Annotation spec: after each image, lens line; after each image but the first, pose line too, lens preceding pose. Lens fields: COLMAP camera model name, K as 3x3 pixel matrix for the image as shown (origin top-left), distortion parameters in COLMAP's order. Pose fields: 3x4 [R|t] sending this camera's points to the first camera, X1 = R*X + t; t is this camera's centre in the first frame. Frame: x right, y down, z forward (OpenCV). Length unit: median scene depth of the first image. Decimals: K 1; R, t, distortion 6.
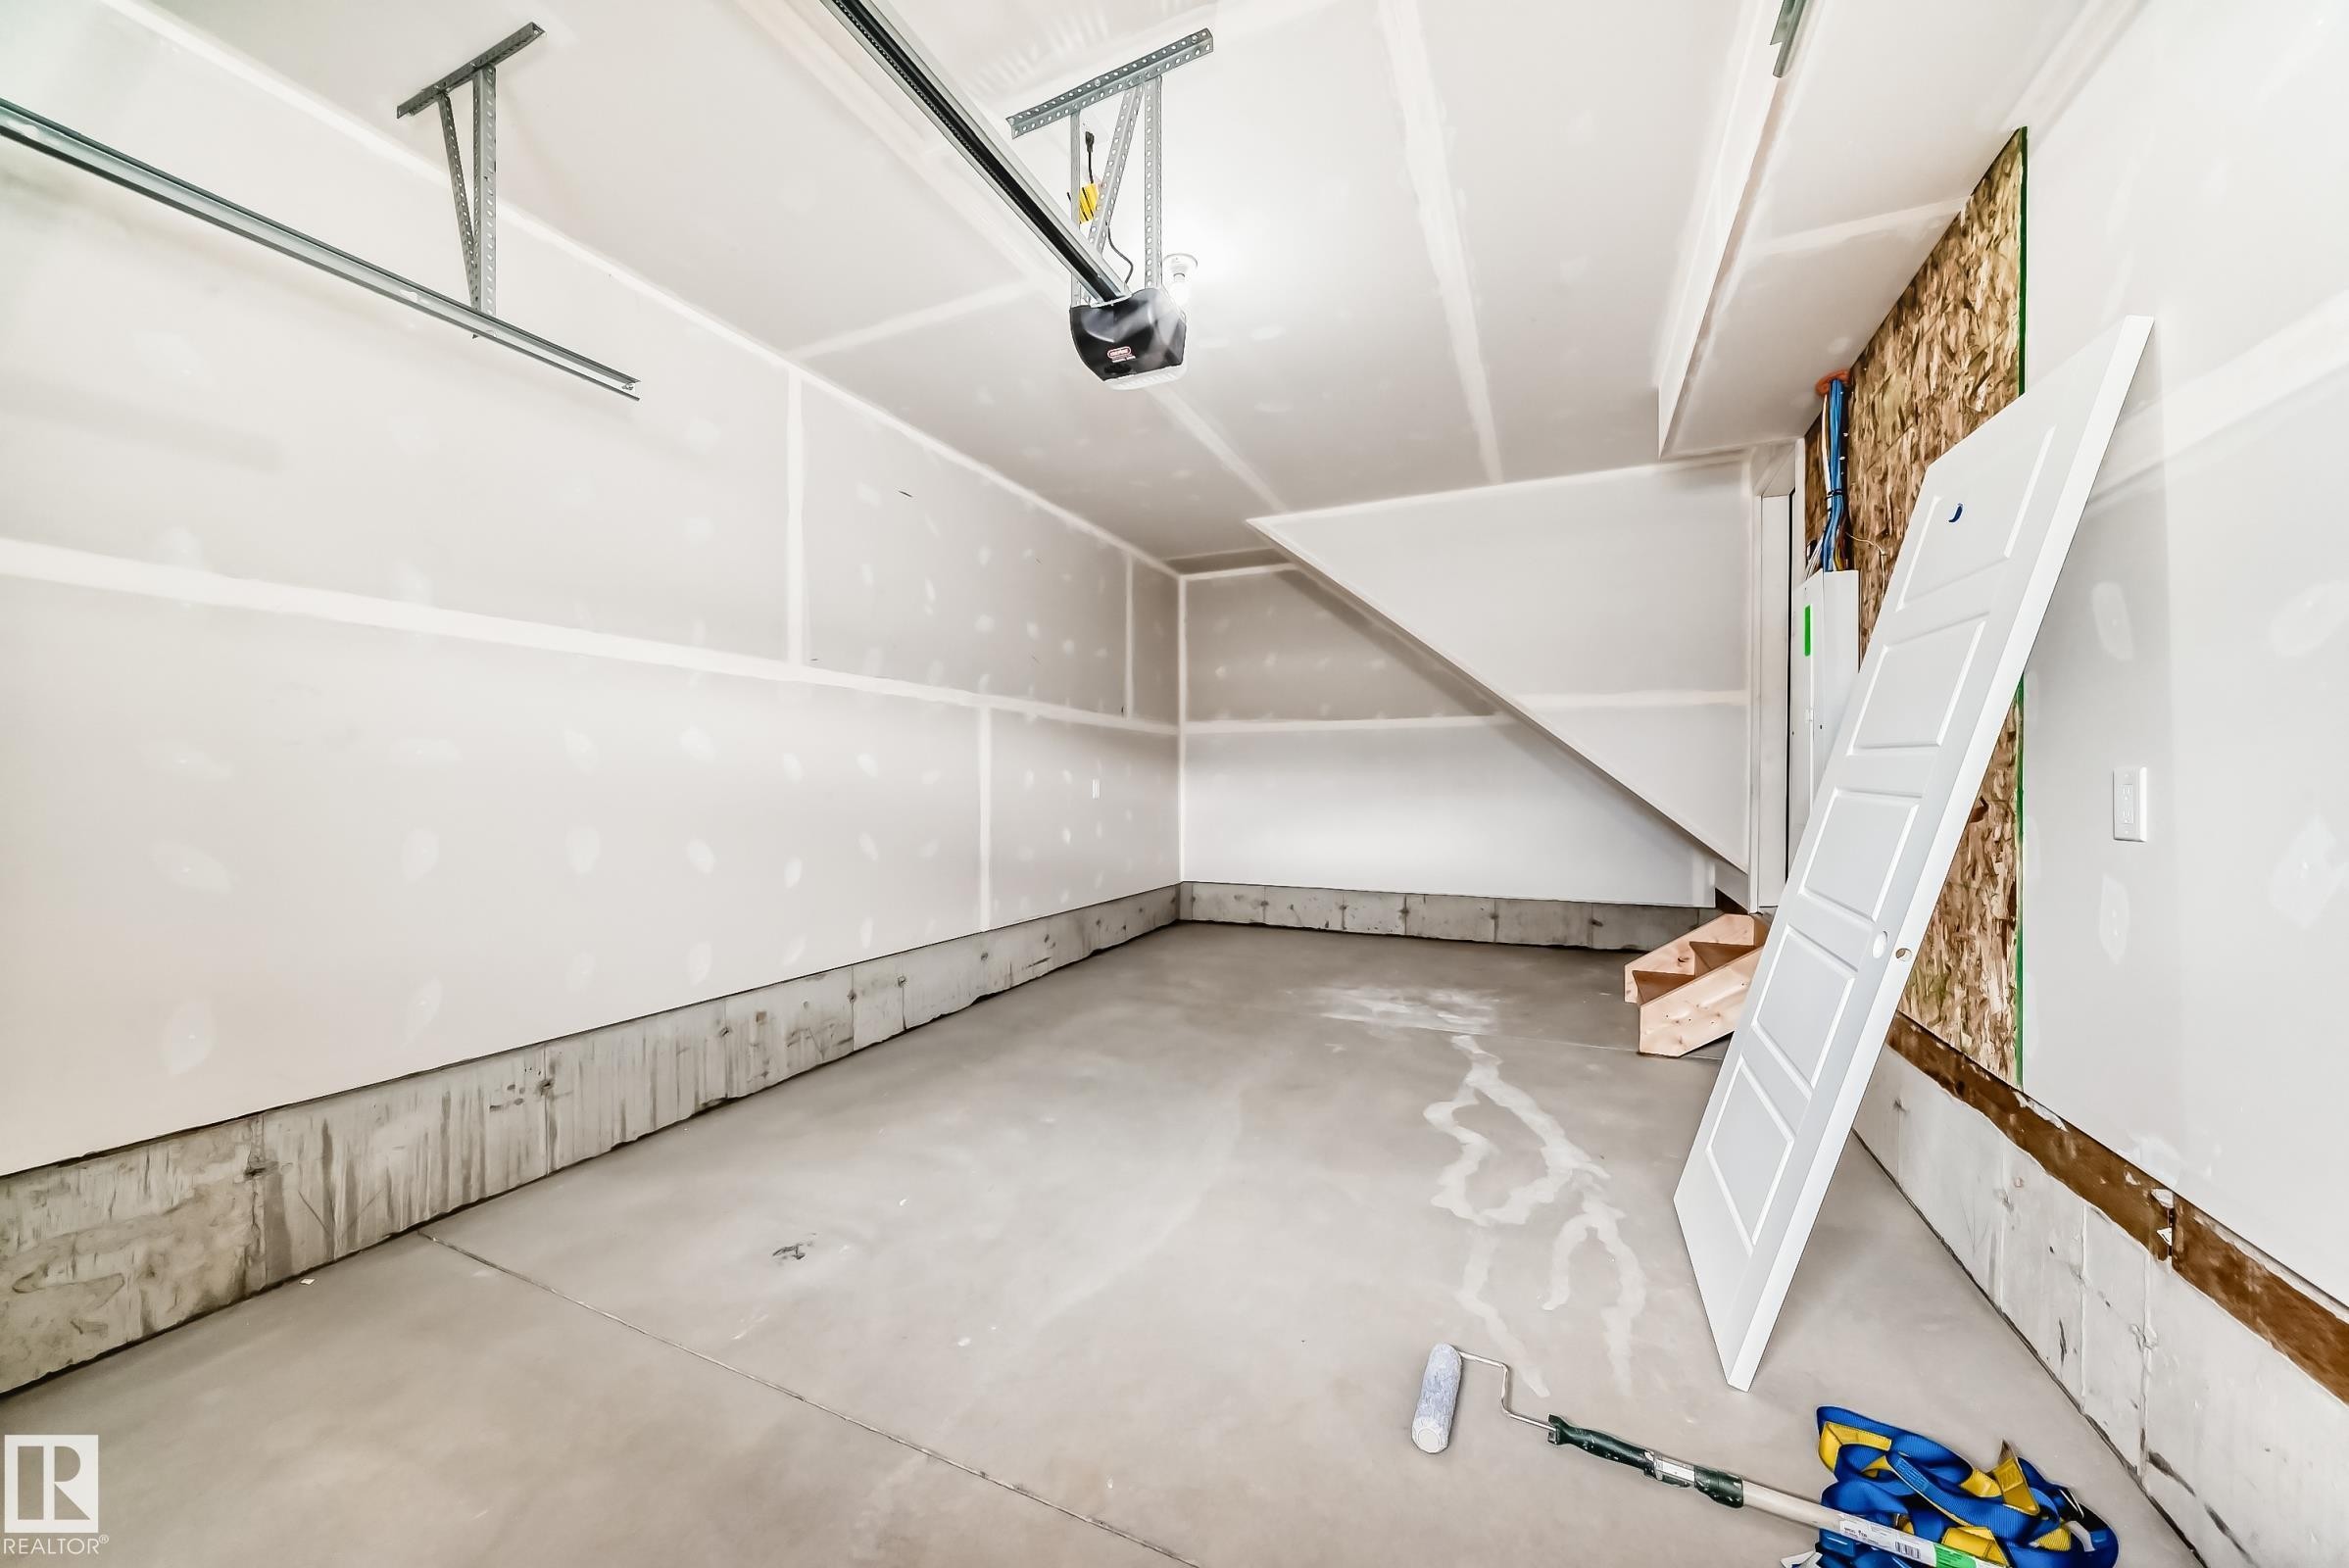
lens RADIAL K [[856.9, 0, 1176.6], [0, 856.9, 787.4], [0, 0, 1]] dist [-0.020609, 0.005127]
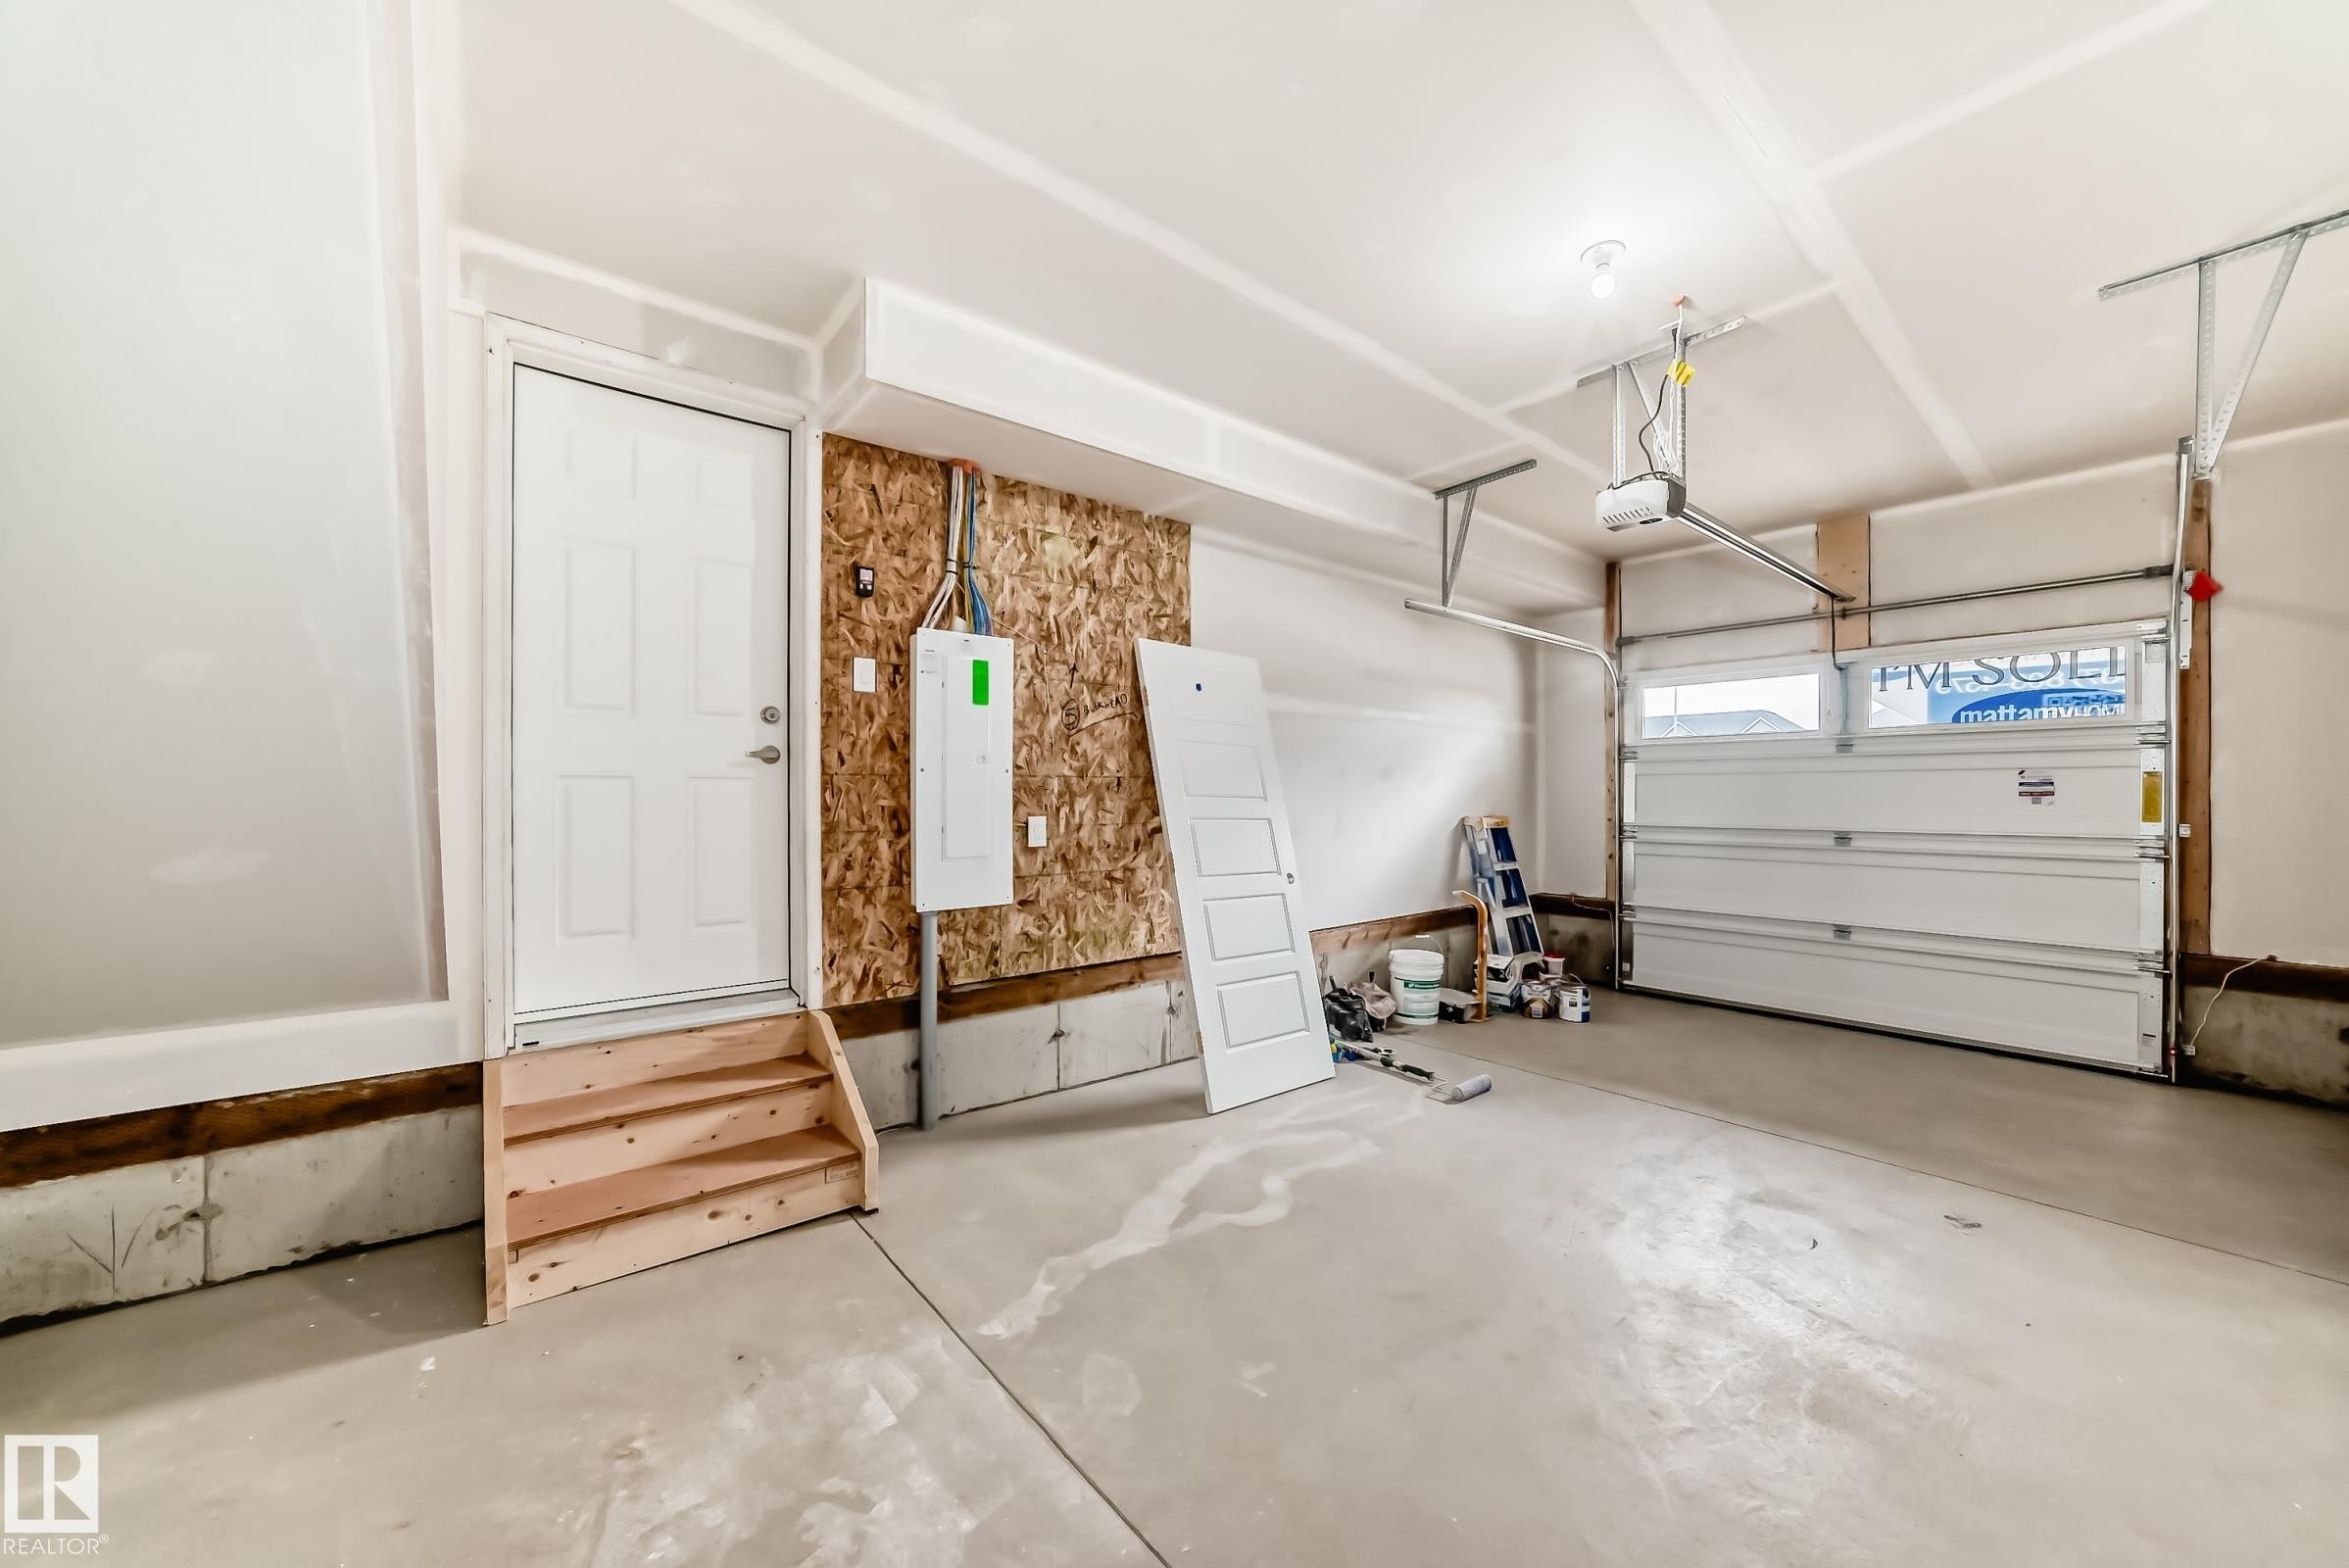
lens RADIAL K [[856.9, 0, 1176.6], [0, 856.9, 787.4], [0, 0, 1]] dist [-0.020609, 0.005127]
pose [[-0.899654, -0.000920, 0.436603, 0.016309], [-0.000777, 1.000000, 0.000505, -0.042664], [-0.436603, 0.000115, -0.899654, 1.752273]]
